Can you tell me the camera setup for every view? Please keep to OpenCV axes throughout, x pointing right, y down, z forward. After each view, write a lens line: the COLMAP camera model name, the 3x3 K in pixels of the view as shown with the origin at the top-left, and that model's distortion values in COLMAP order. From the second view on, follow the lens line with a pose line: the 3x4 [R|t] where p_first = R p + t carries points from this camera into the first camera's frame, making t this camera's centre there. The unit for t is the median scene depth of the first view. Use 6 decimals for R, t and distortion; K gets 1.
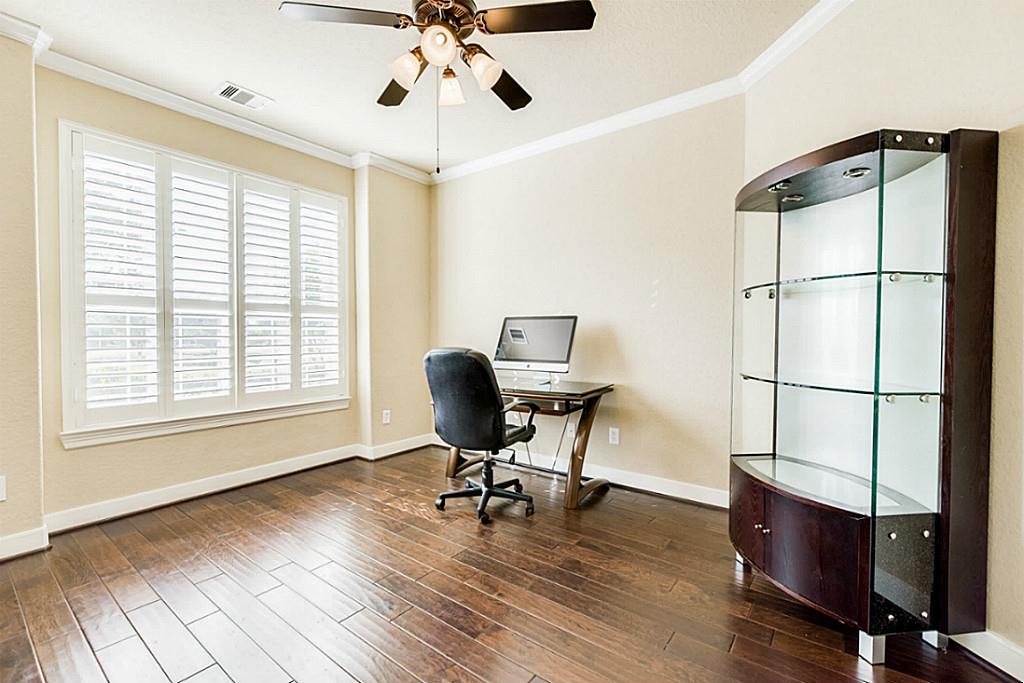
lens RADIAL K [[441.0, 0, 516.7], [0, 441.0, 338.6], [0, 0, 1]] dist [0.002883, -0.000394]
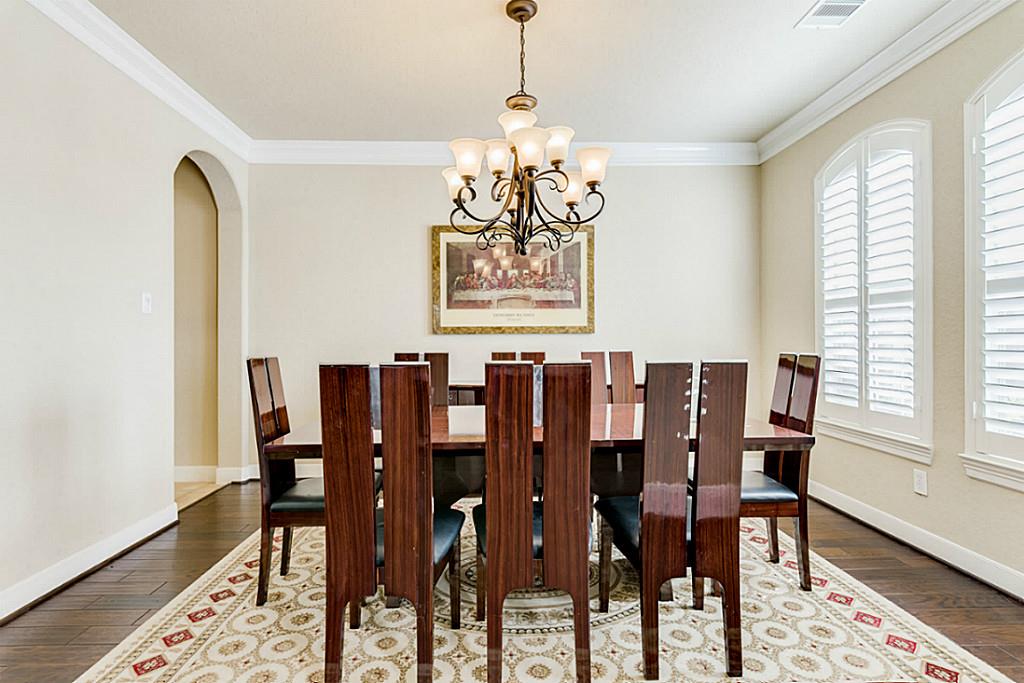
lens RADIAL K [[511.8, 0, 503.8], [0, 511.8, 341.7], [0, 0, 1]] dist [0.006610, 0.000078]
pose [[-0.780911, 0.021726, -0.624264, 0.425210], [0.002027, 0.999478, 0.032248, -0.021357], [0.624639, 0.023917, -0.780548, 1.083171]]
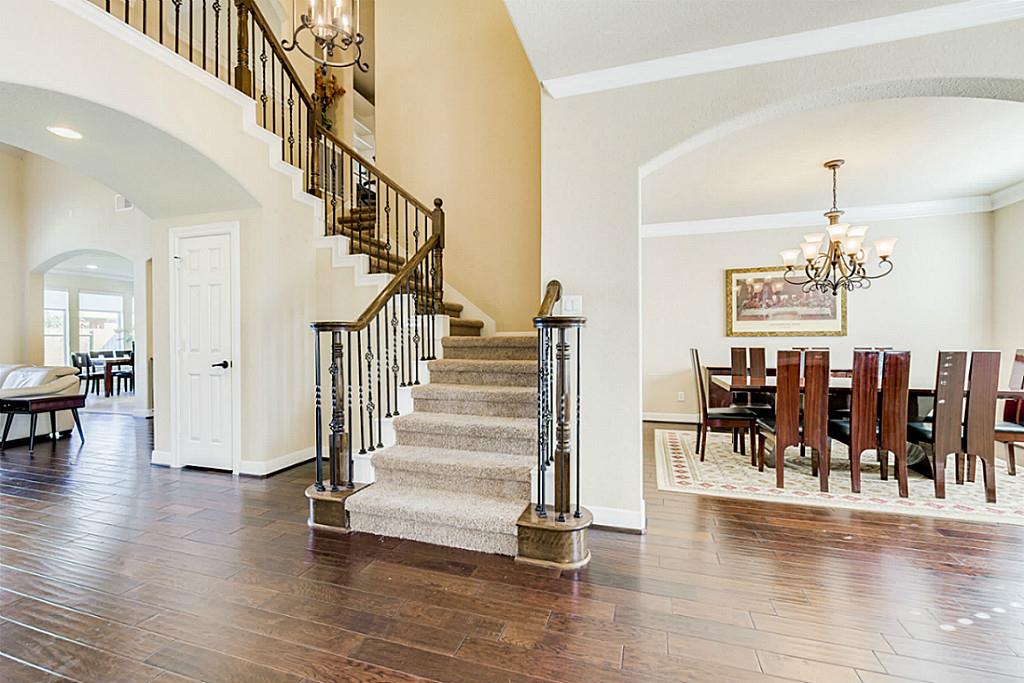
lens RADIAL K [[441.0, 0, 510.4], [0, 441.0, 339.6], [0, 0, 1]] dist [0.002883, -0.000394]
pose [[-0.945498, 0.017923, -0.325135, 0.990765], [0.009820, 0.999599, 0.026547, -0.038135], [0.325480, 0.021907, -0.945295, 1.301562]]
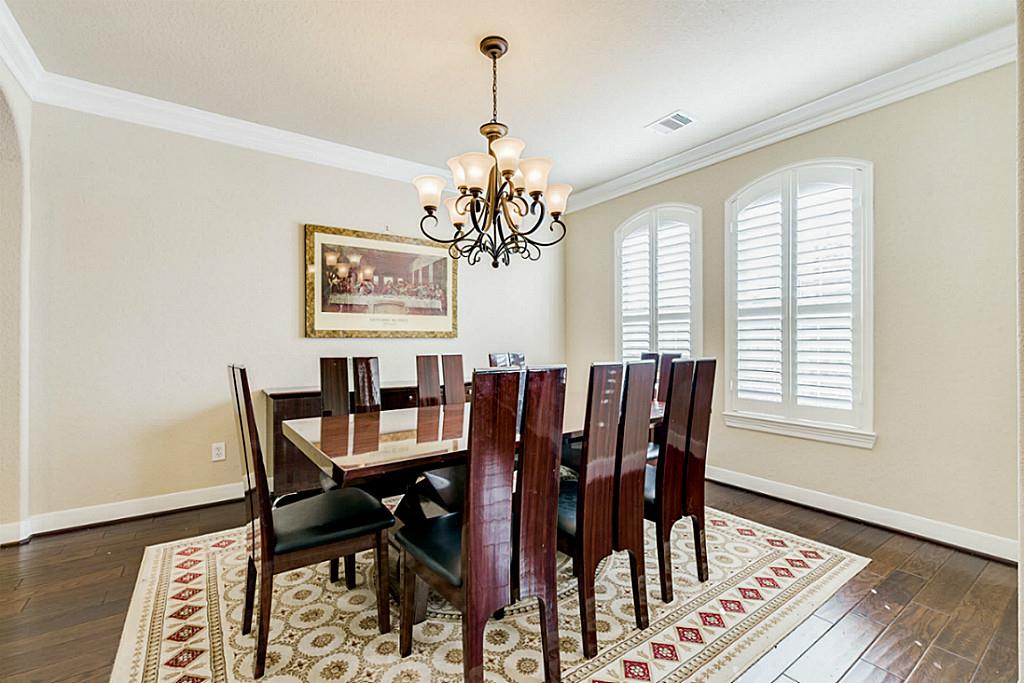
lens RADIAL K [[441.0, 0, 508.0], [0, 441.0, 341.8], [0, 0, 1]] dist [0.002883, -0.000394]
pose [[-0.316035, 0.015509, -0.948621, 0.564154], [-0.014134, 0.999678, 0.021053, -0.019269], [0.948642, 0.020061, -0.315715, 0.837880]]
